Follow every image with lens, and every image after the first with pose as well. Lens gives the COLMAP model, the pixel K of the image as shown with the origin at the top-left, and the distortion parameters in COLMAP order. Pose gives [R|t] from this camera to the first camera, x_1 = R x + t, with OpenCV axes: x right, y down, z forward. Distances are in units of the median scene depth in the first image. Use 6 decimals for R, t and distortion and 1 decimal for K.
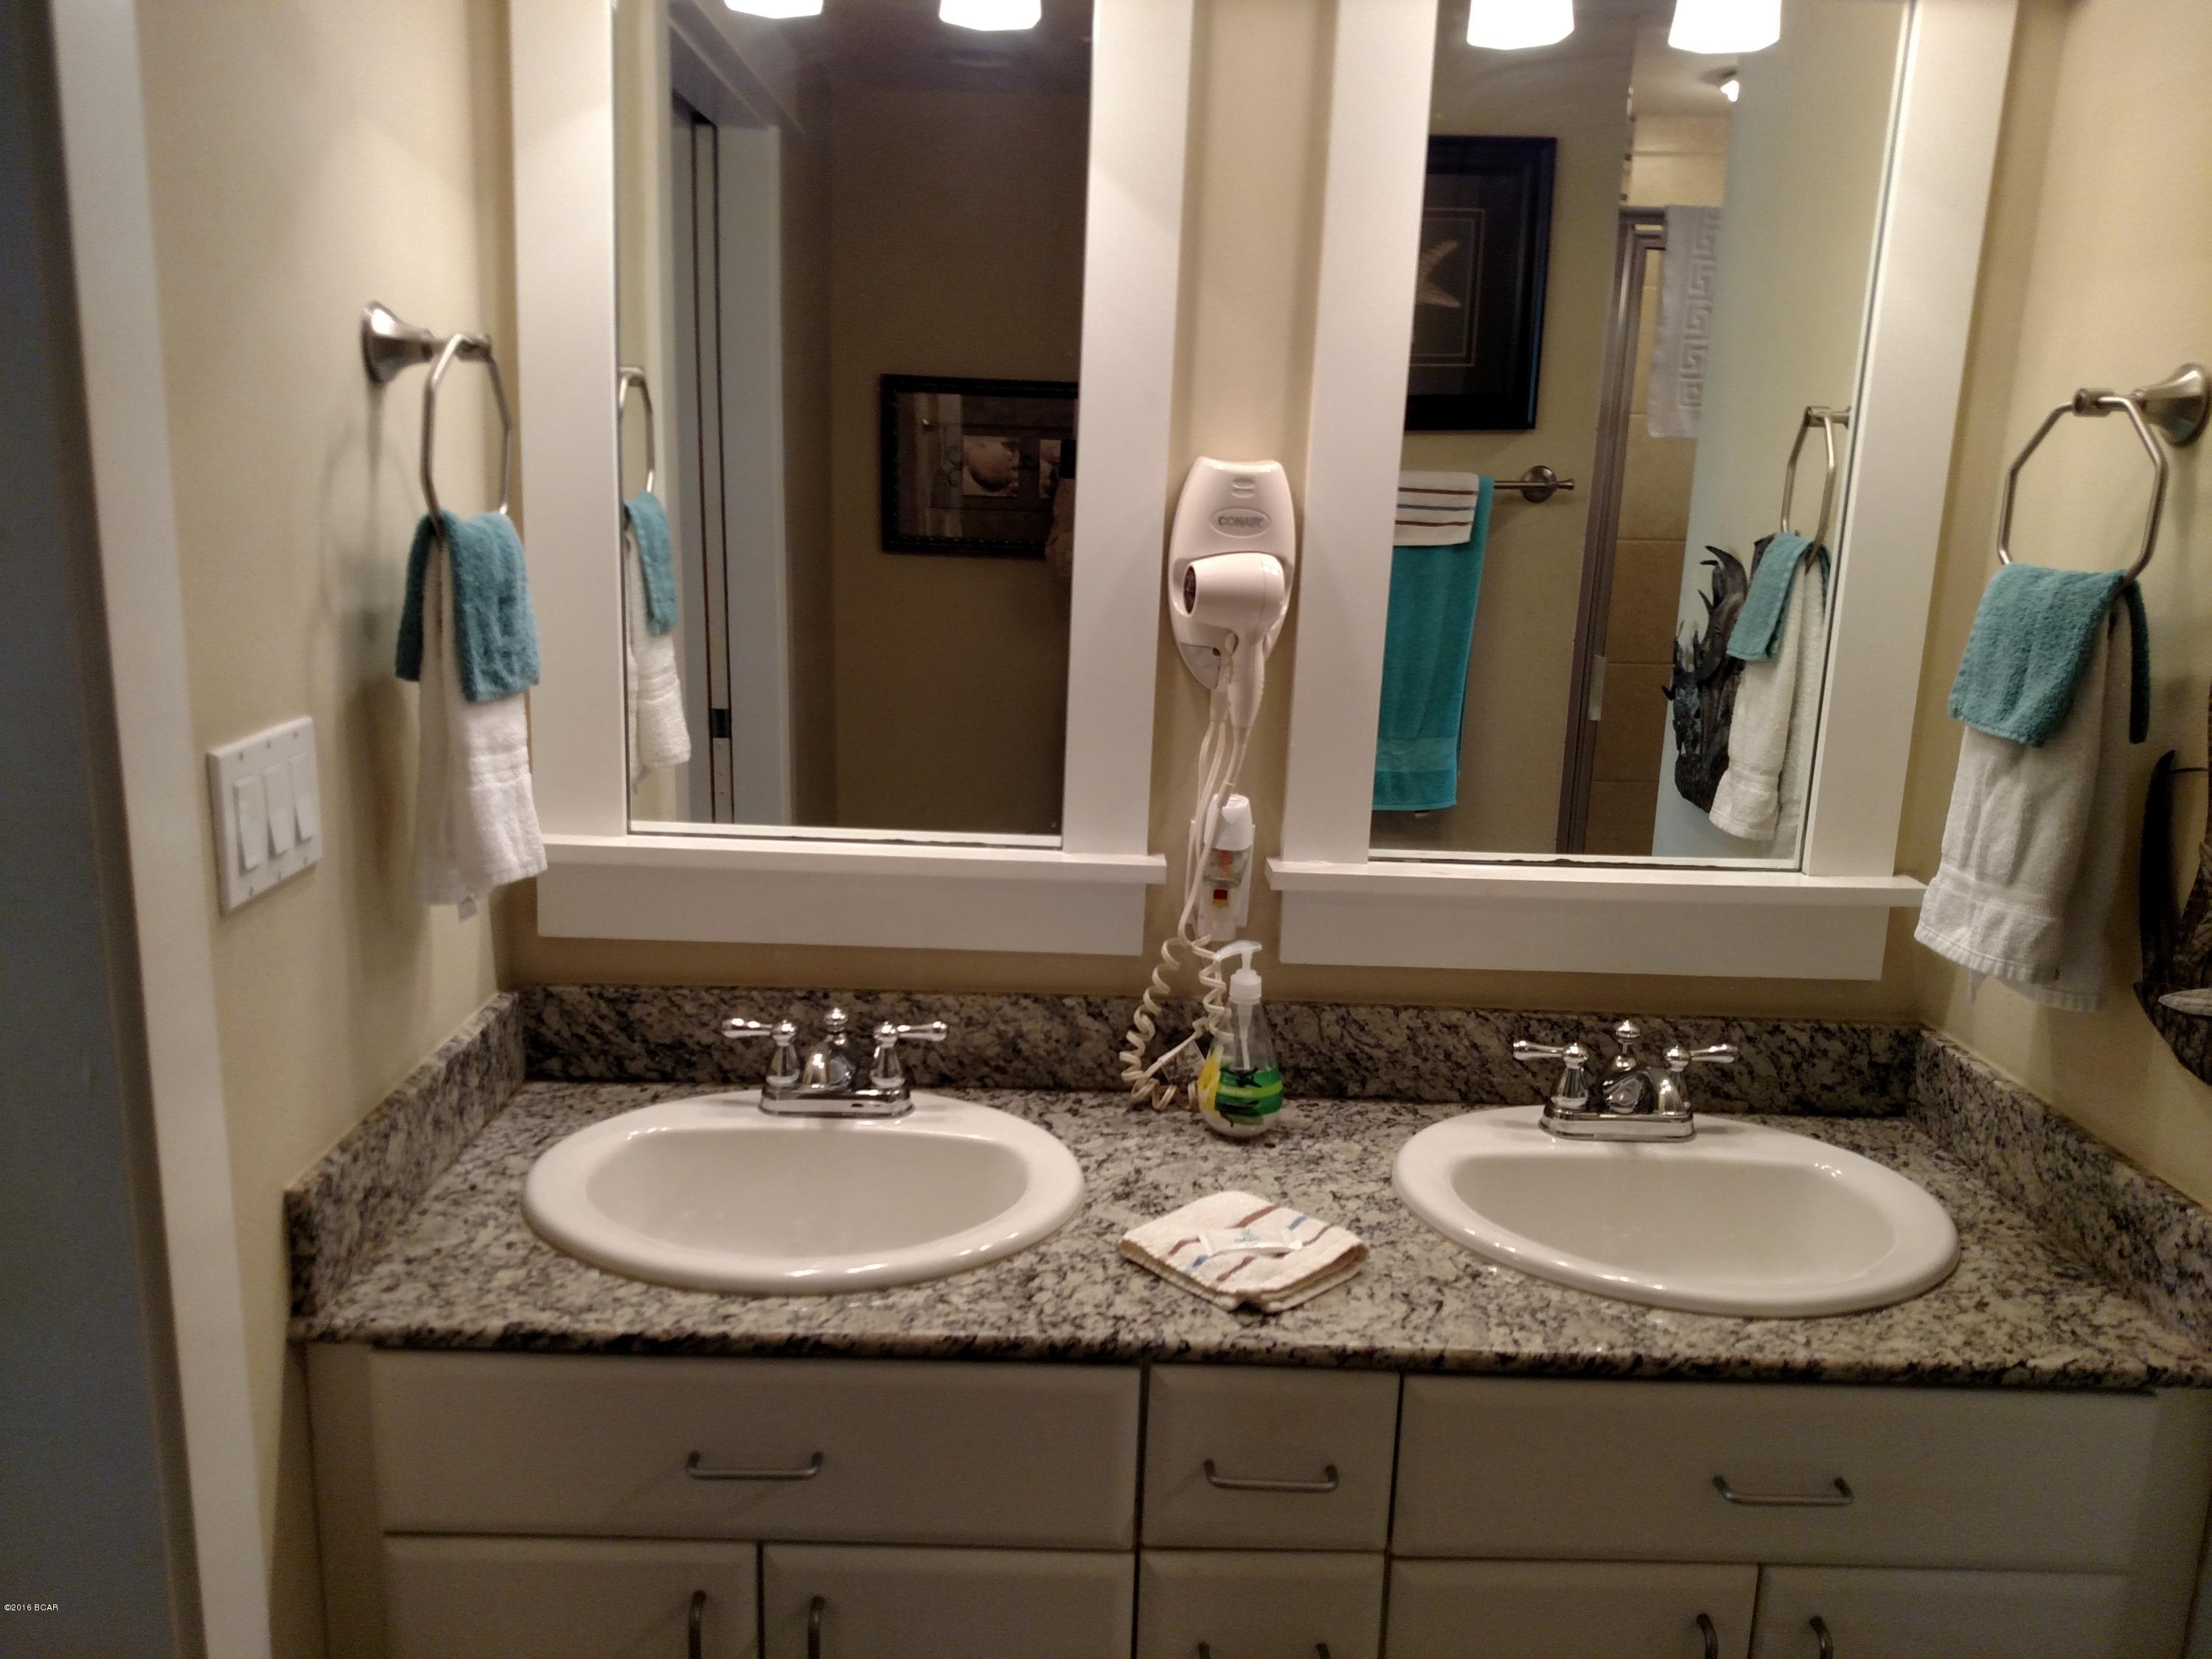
lens RADIAL K [[1732.5, 0, 1100.7], [0, 1732.5, 845.3], [0, 0, 1]] dist [0.182250, -0.281471]
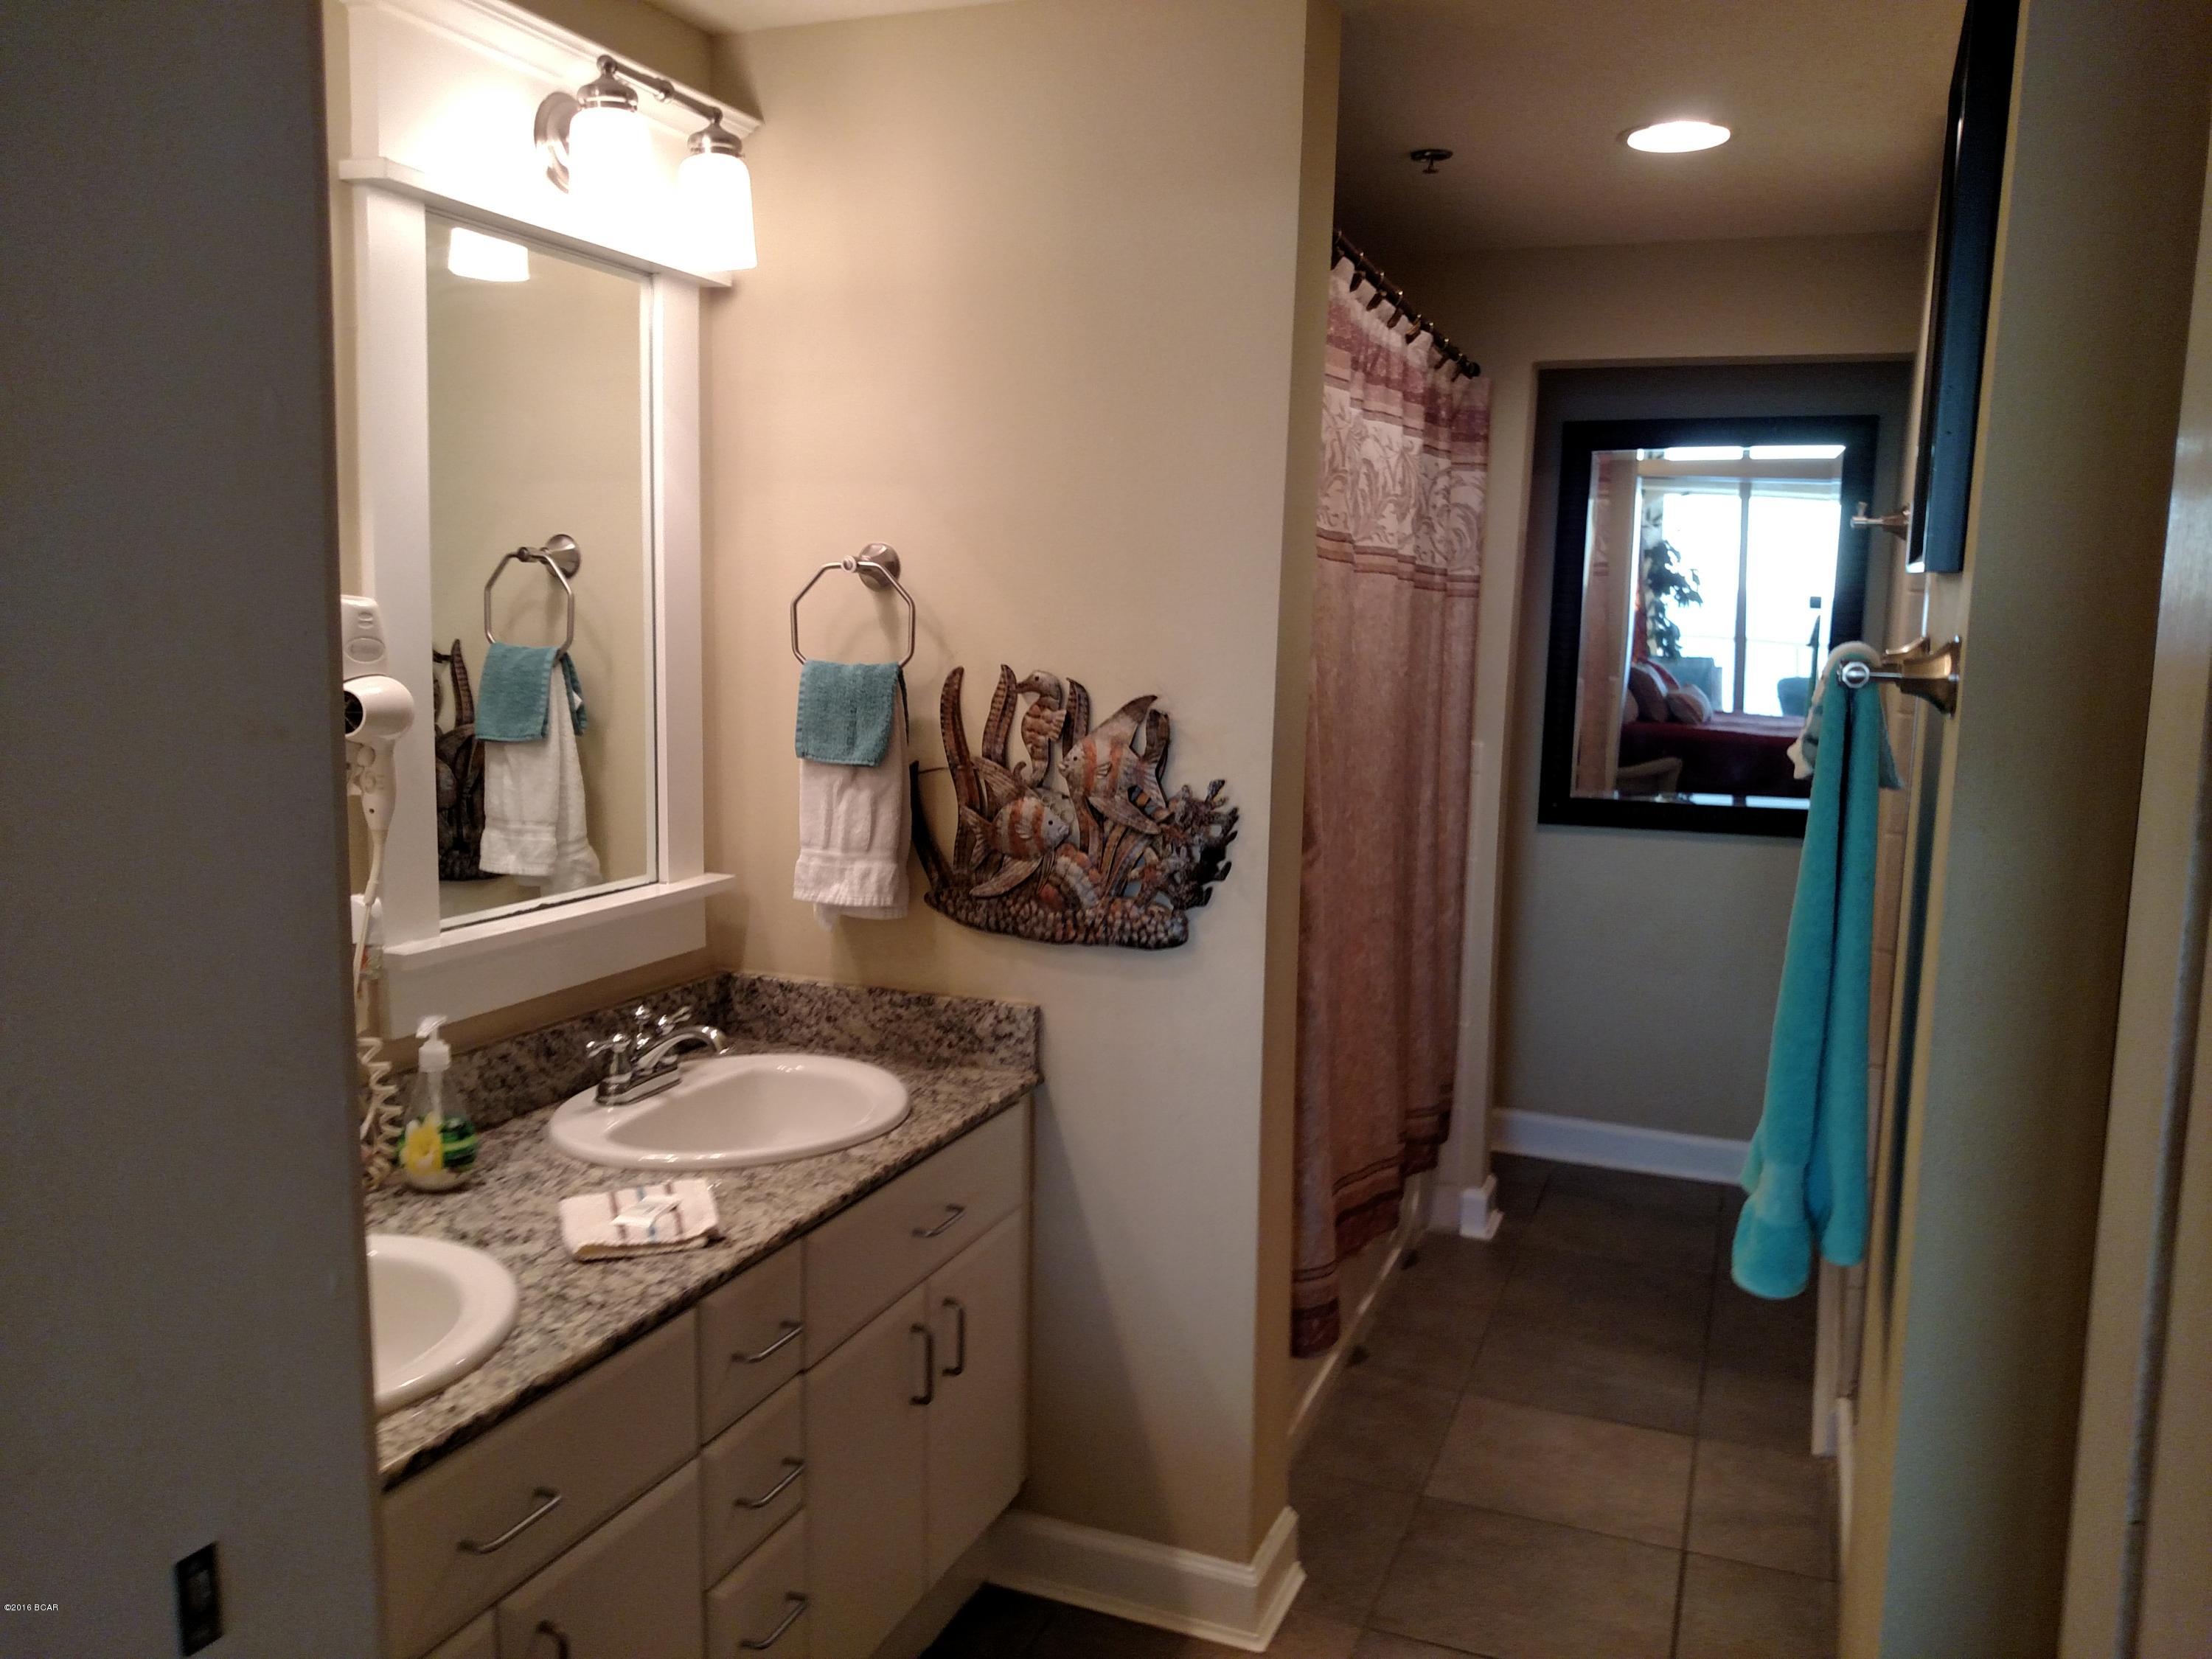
lens RADIAL K [[1732.5, 0, 1100.7], [0, 1732.5, 845.3], [0, 0, 1]] dist [0.182250, -0.281471]
pose [[0.380175, -0.147324, 0.913106, -0.899023], [0.186327, 0.979192, 0.080408, -0.073858], [-0.905952, 0.139567, 0.399715, 0.149236]]
